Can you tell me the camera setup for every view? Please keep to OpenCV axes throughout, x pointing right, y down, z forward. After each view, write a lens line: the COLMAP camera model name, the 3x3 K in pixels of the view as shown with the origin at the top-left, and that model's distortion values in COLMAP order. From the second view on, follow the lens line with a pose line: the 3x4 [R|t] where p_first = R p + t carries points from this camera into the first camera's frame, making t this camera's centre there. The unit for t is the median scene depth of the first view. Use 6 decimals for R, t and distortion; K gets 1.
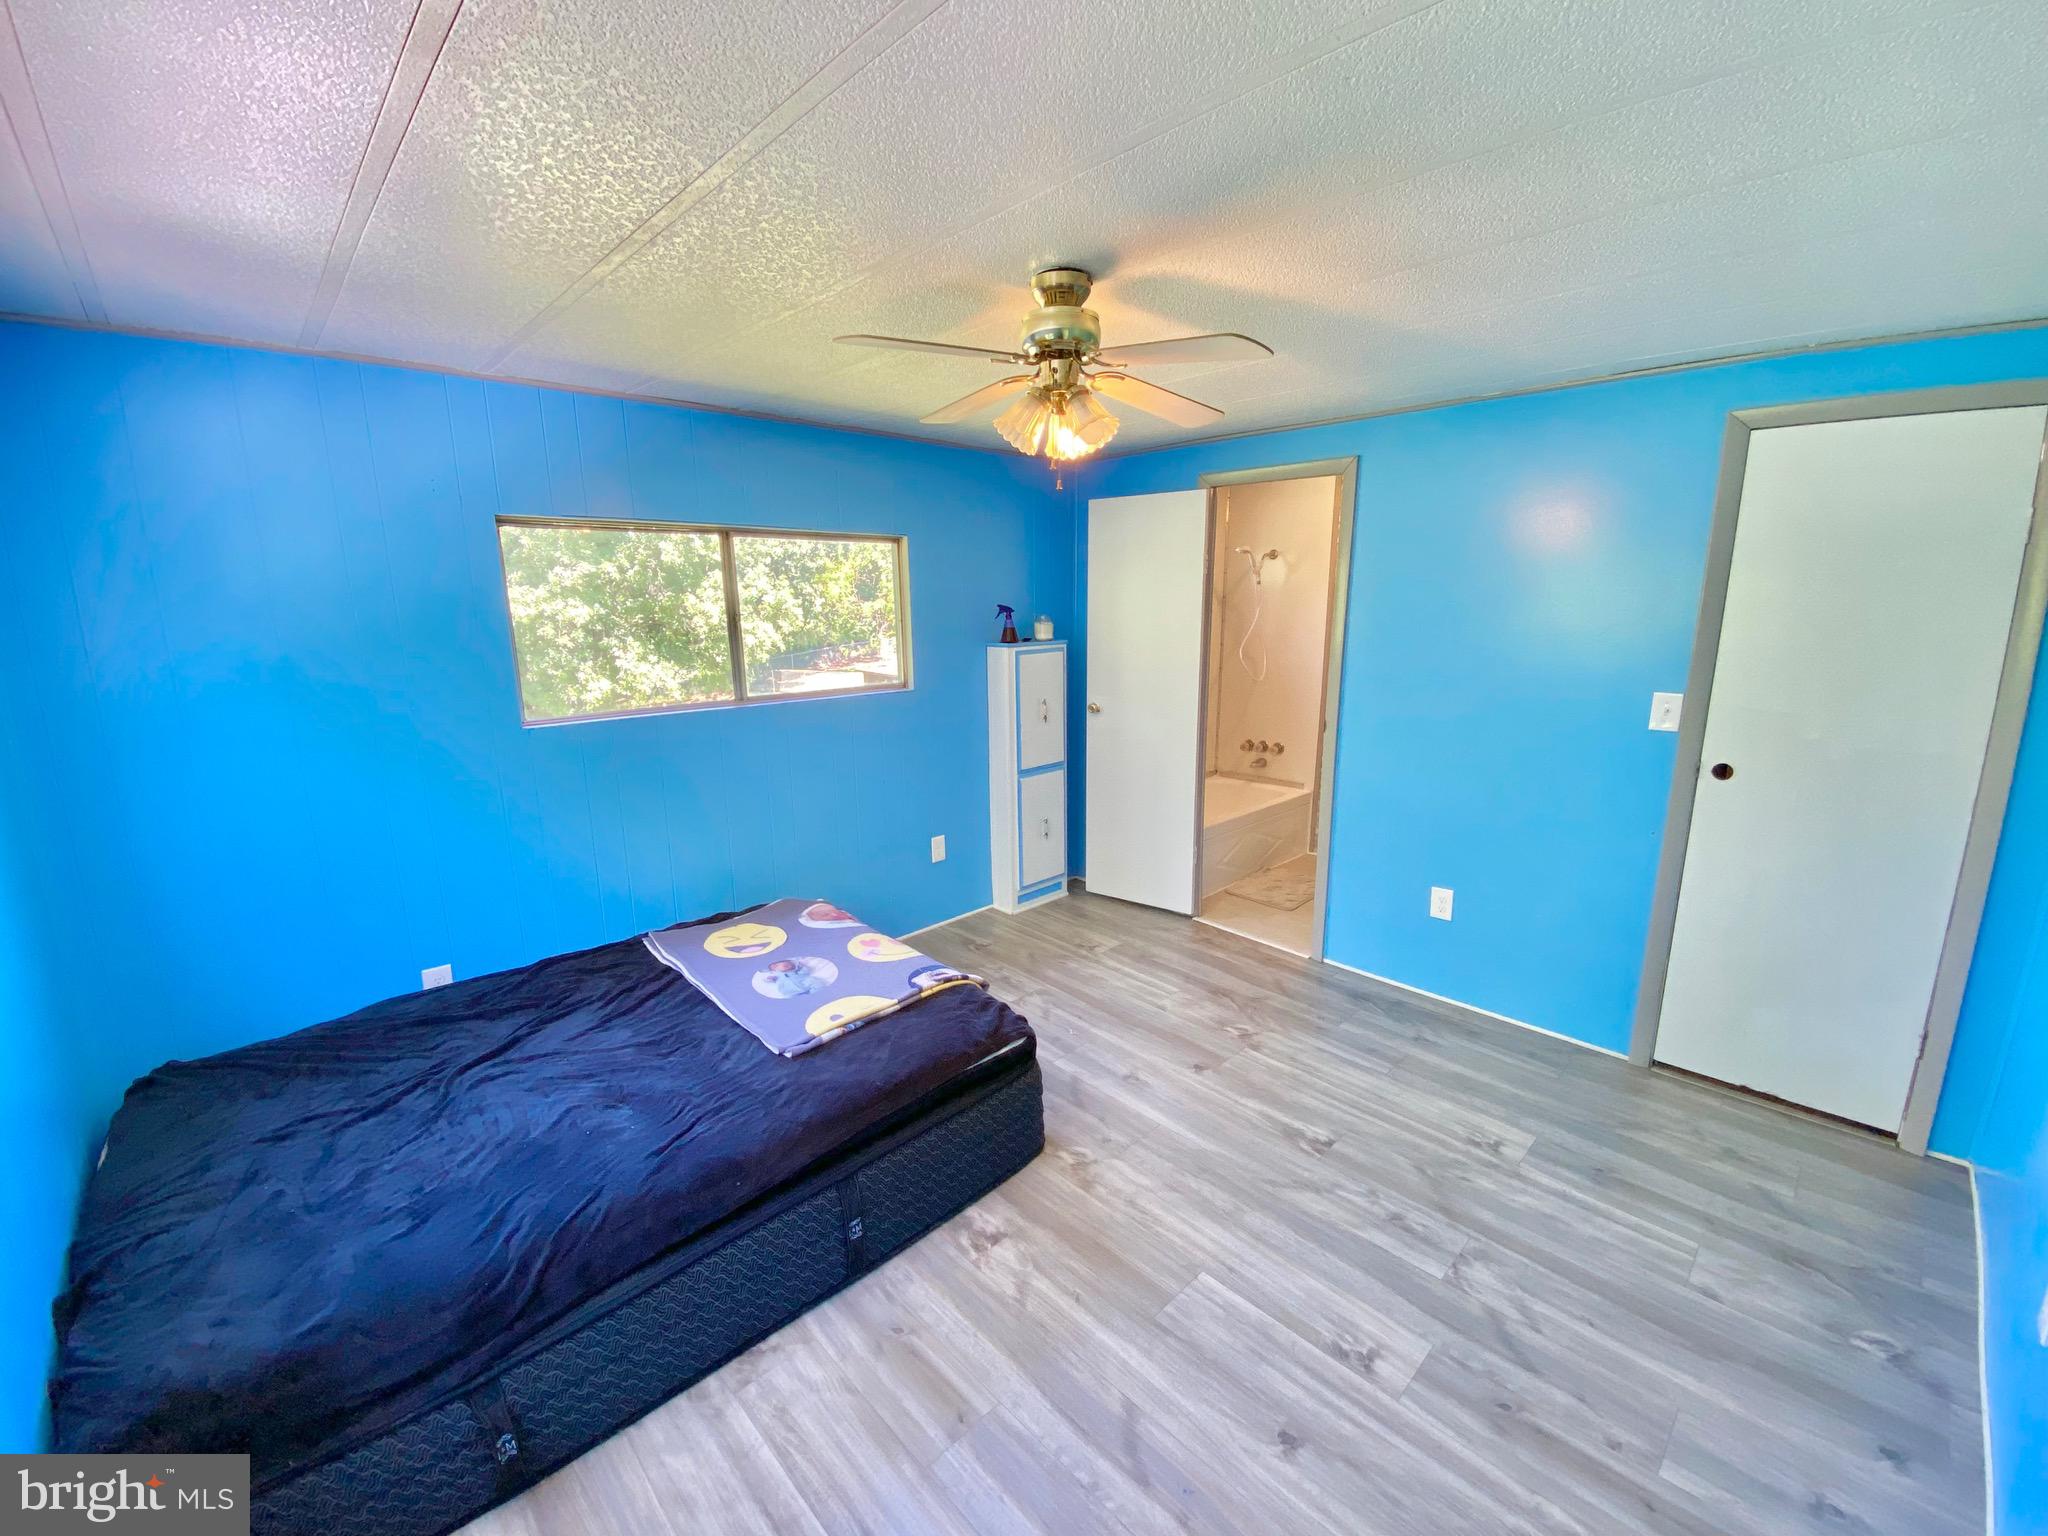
lens RADIAL K [[851.9, 0, 1011.3], [0, 851.9, 765.9], [0, 0, 1]] dist [0.023902, -0.021292]
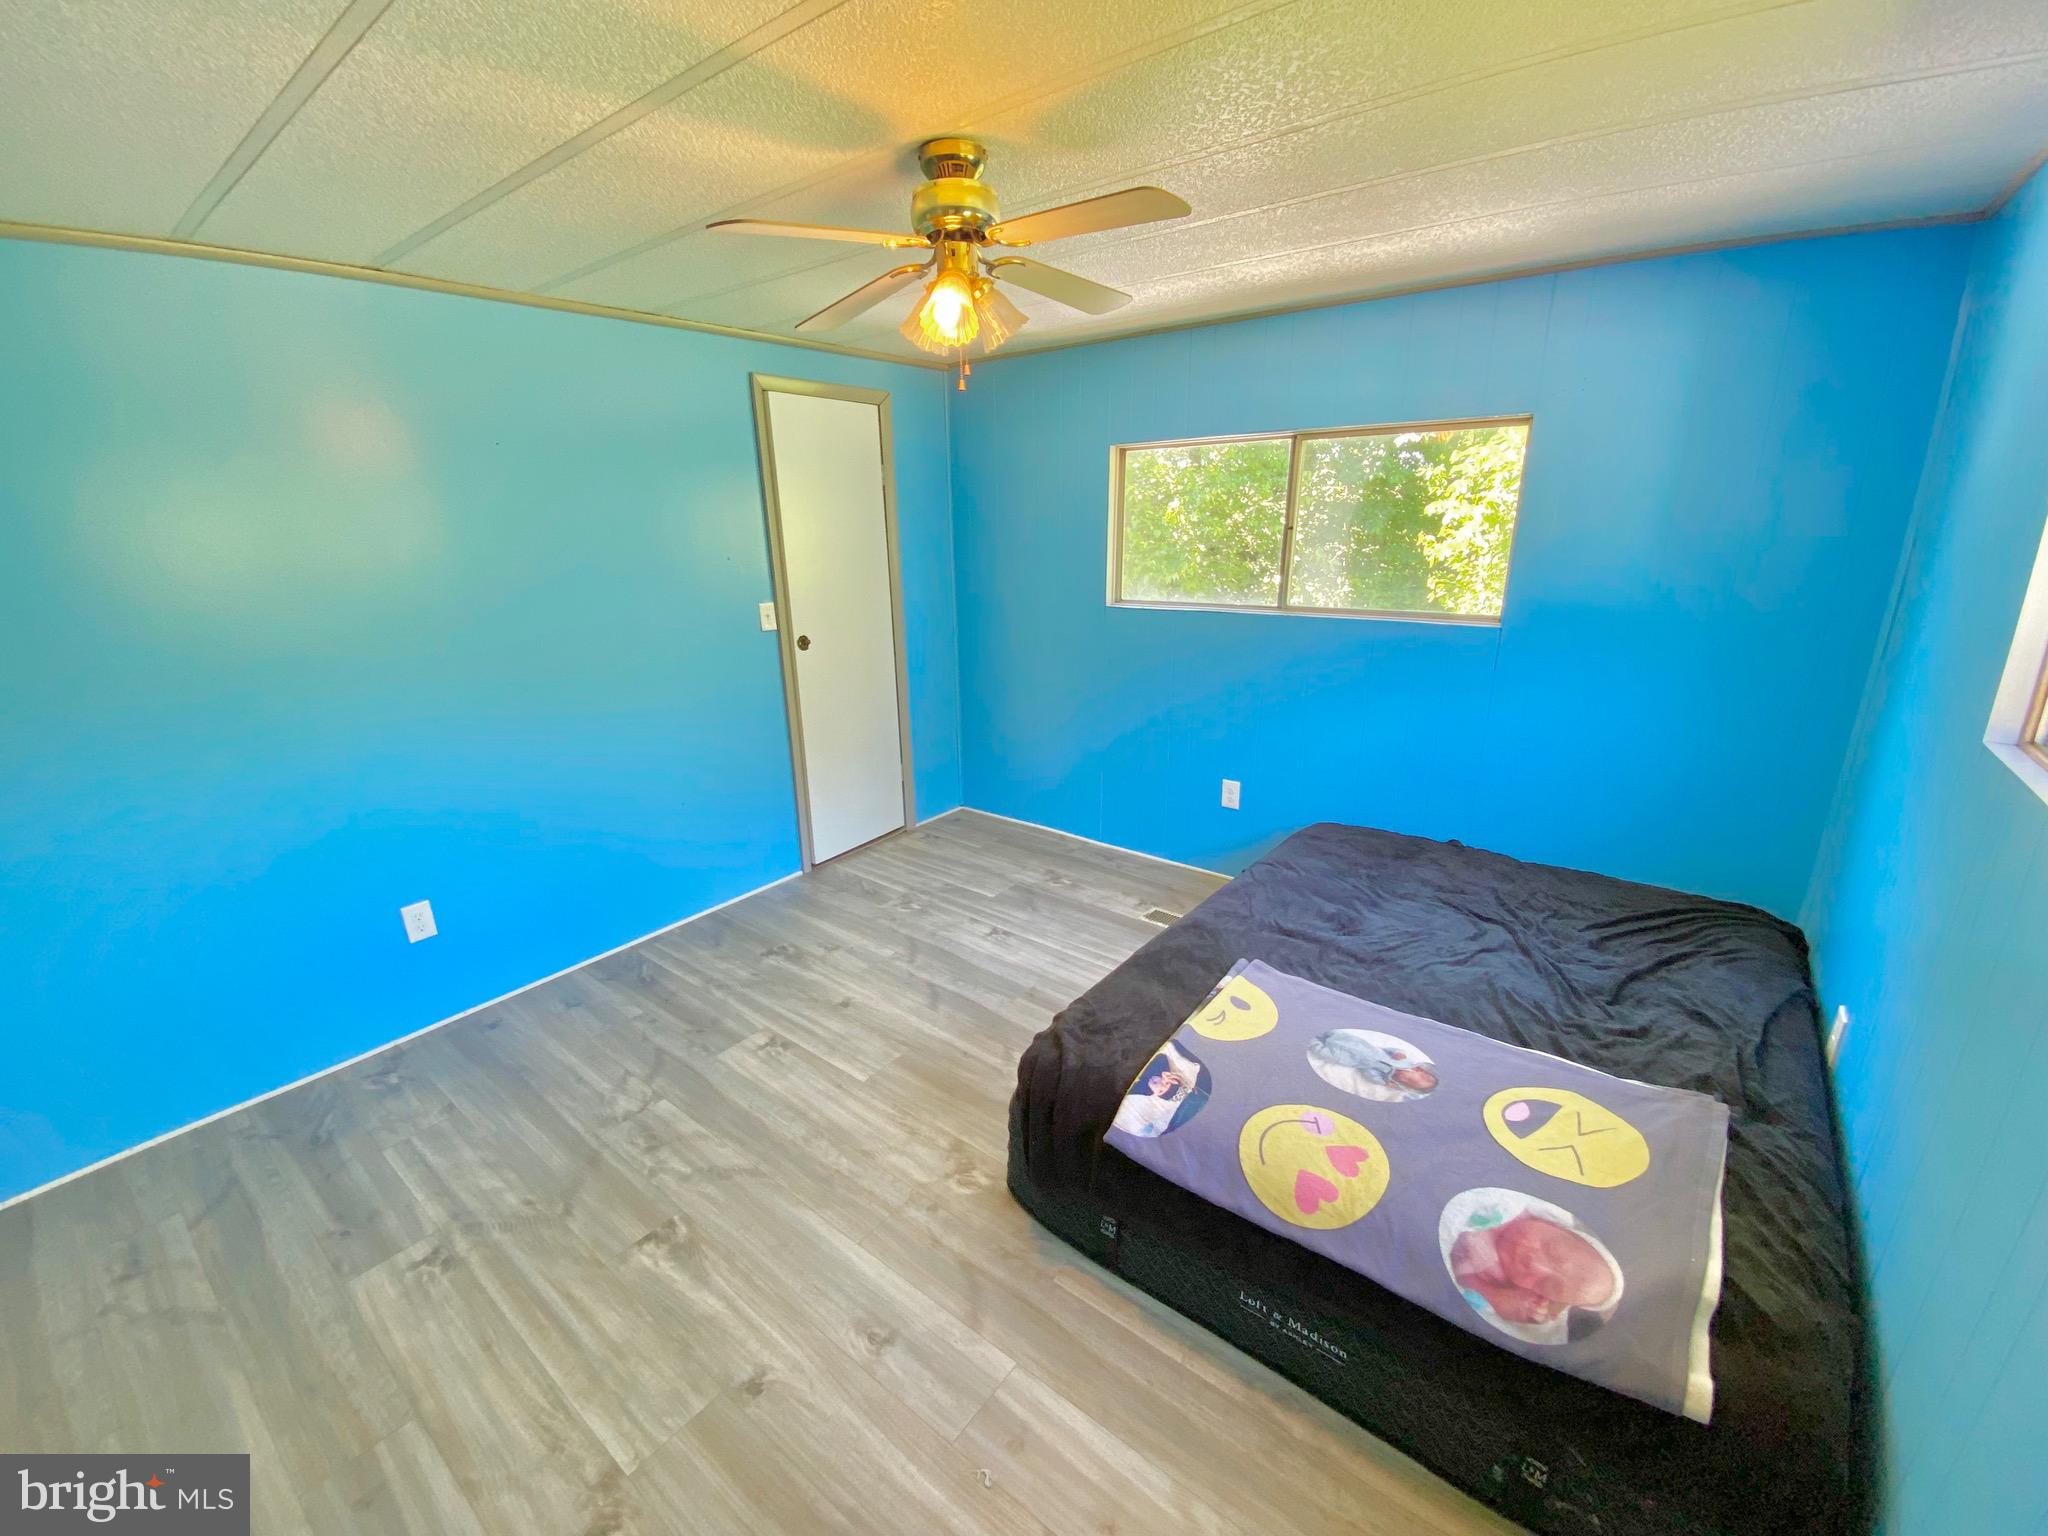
lens RADIAL K [[851.9, 0, 1011.3], [0, 851.9, 765.9], [0, 0, 1]] dist [0.023902, -0.021292]
pose [[-0.989762, 0.066921, -0.126067, 0.120170], [-0.000966, 0.880106, 0.474775, -0.330324], [0.142724, 0.470036, -0.871031, 1.628445]]
